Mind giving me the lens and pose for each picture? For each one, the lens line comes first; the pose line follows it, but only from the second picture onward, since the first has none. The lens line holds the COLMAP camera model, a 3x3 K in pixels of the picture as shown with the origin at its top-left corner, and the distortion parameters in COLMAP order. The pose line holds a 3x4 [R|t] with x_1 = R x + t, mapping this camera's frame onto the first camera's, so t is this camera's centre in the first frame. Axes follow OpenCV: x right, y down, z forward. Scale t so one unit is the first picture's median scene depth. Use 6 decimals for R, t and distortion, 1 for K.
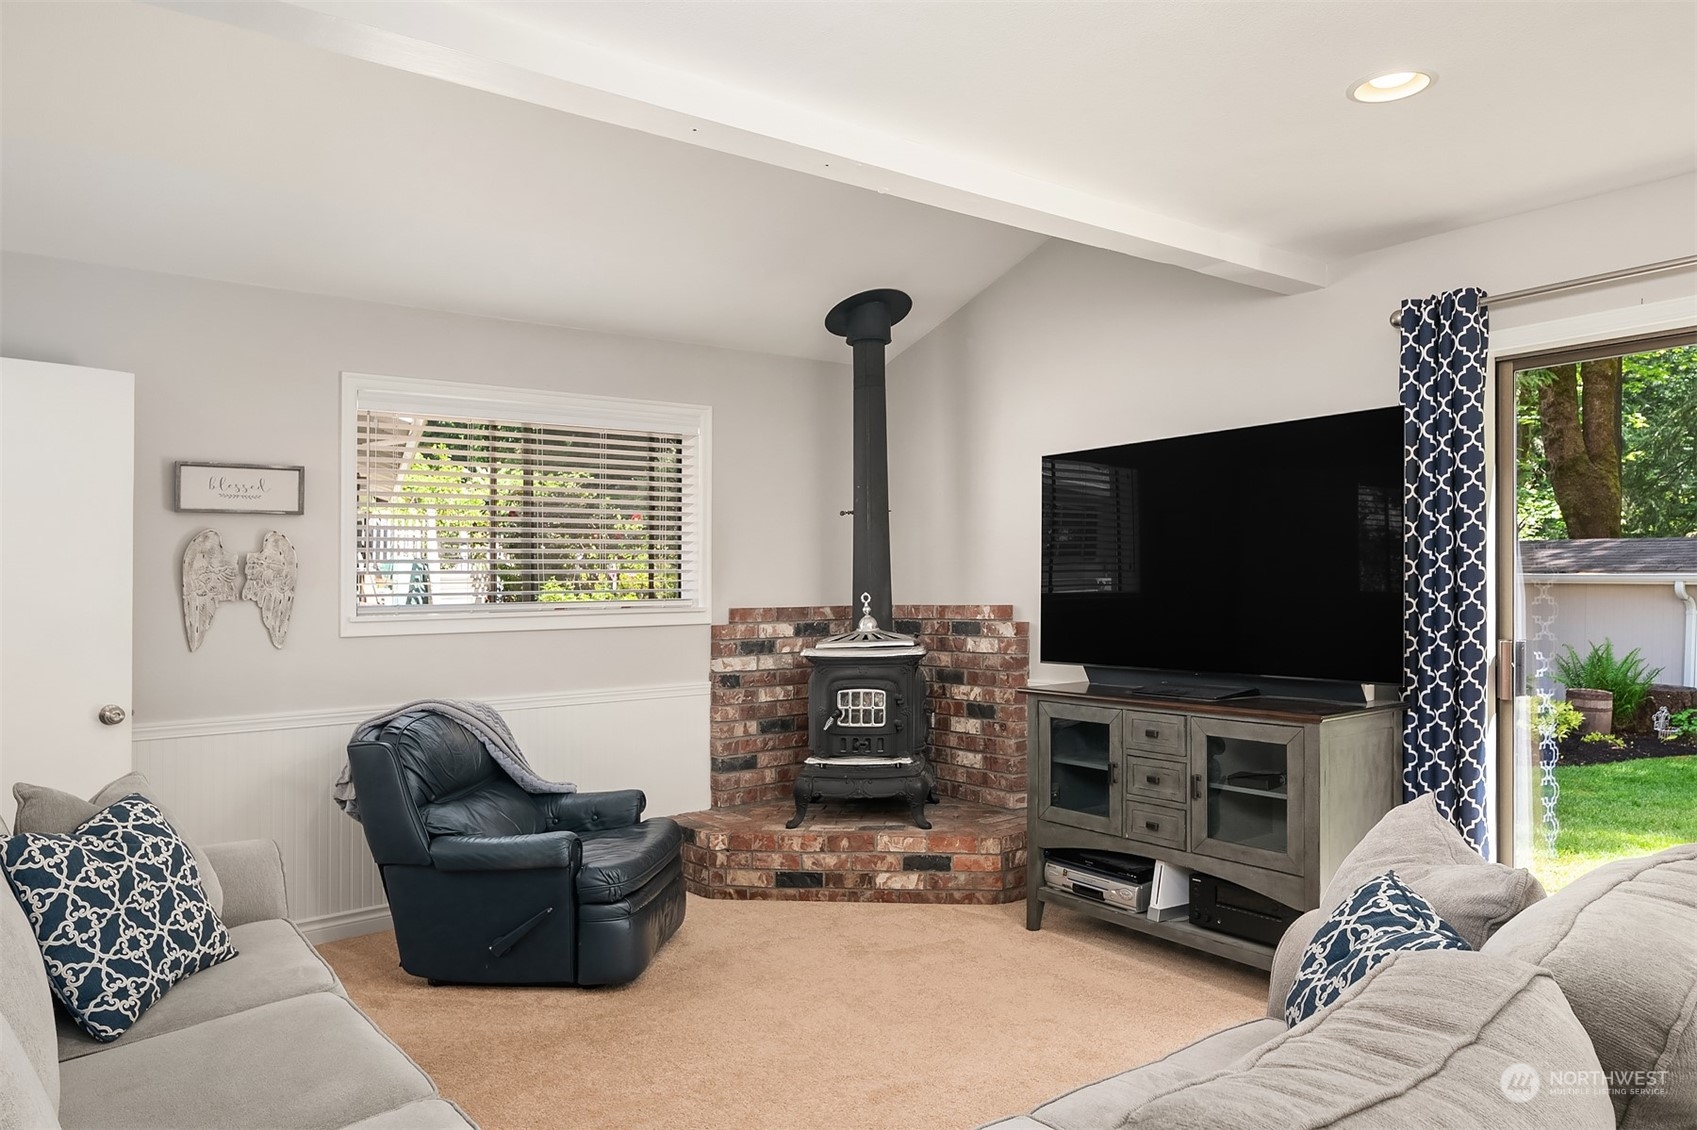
lens RADIAL K [[1113.5, 0, 844.2], [0, 1113.5, 524.5], [0, 0, 1]] dist [-0.003922, -0.004271]
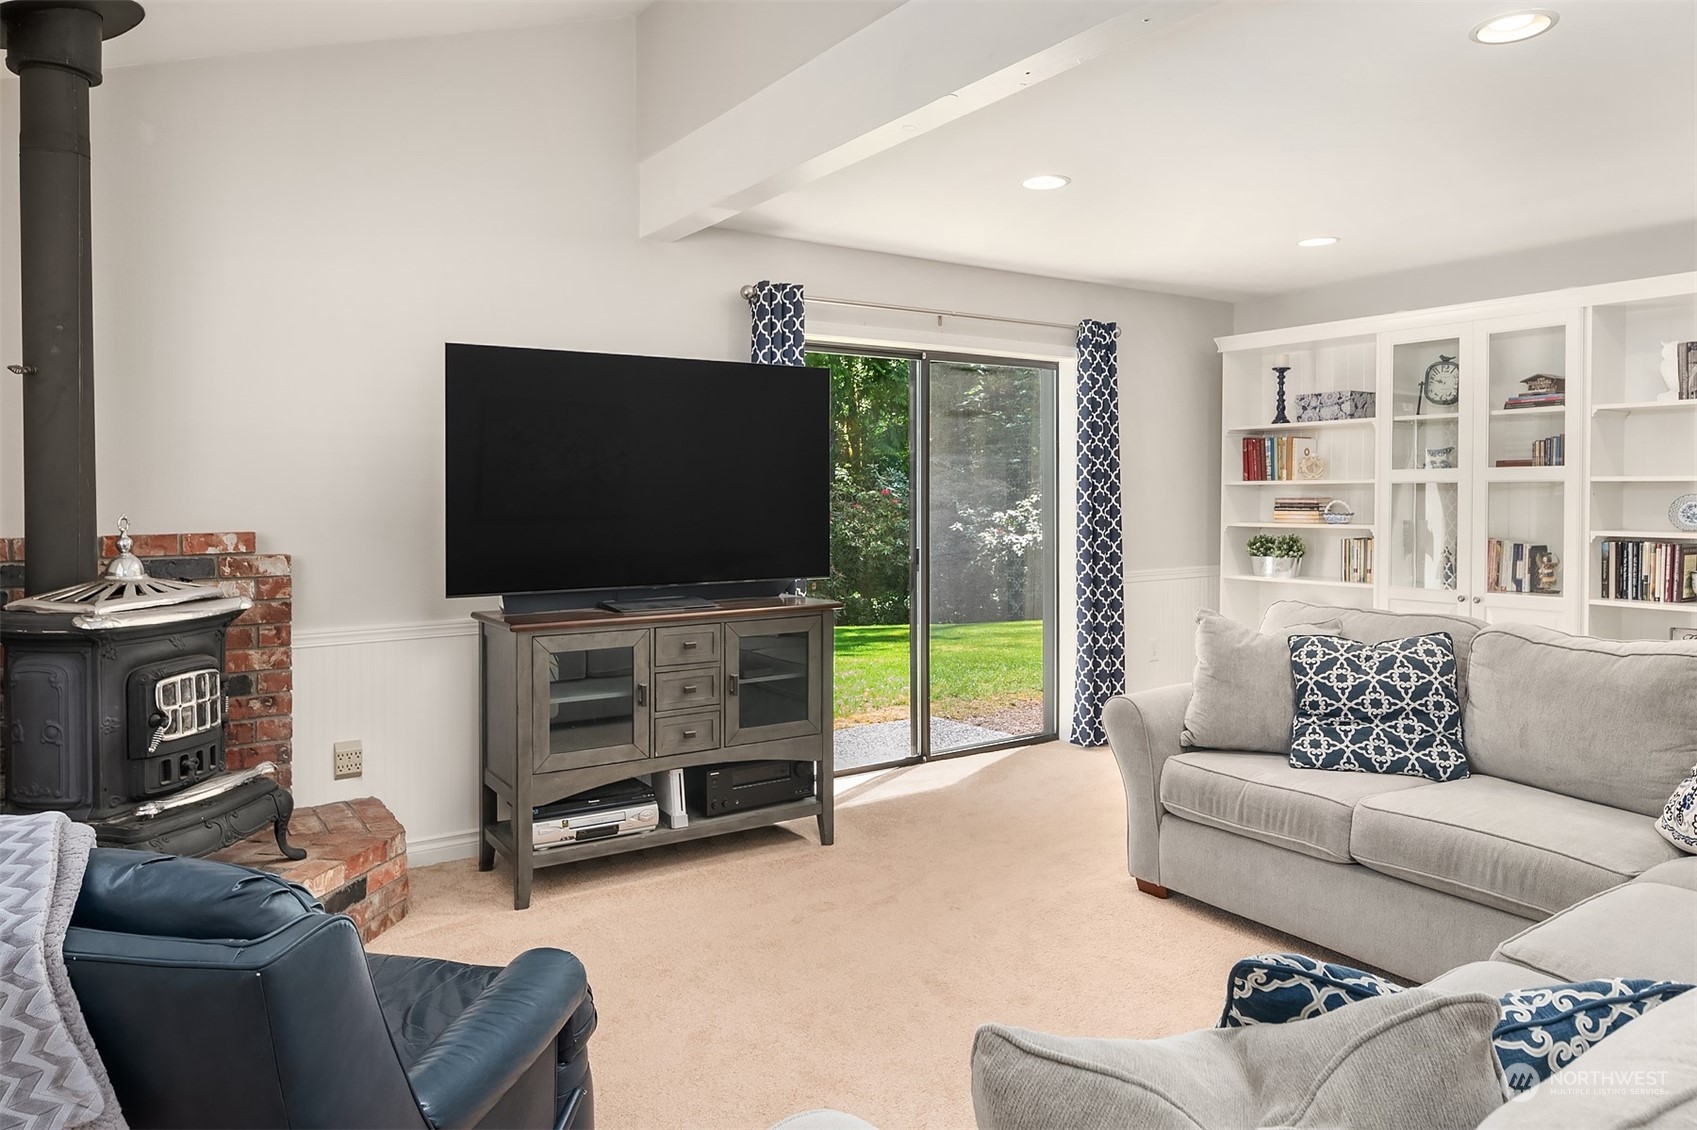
lens RADIAL K [[1113.5, 0, 844.2], [0, 1113.5, 524.5], [0, 0, 1]] dist [-0.003922, -0.004271]
pose [[0.068364, -0.009927, 0.997611, -0.684374], [-0.044965, 0.998904, 0.013021, 0.053548], [-0.996647, -0.045748, 0.067843, 0.744245]]
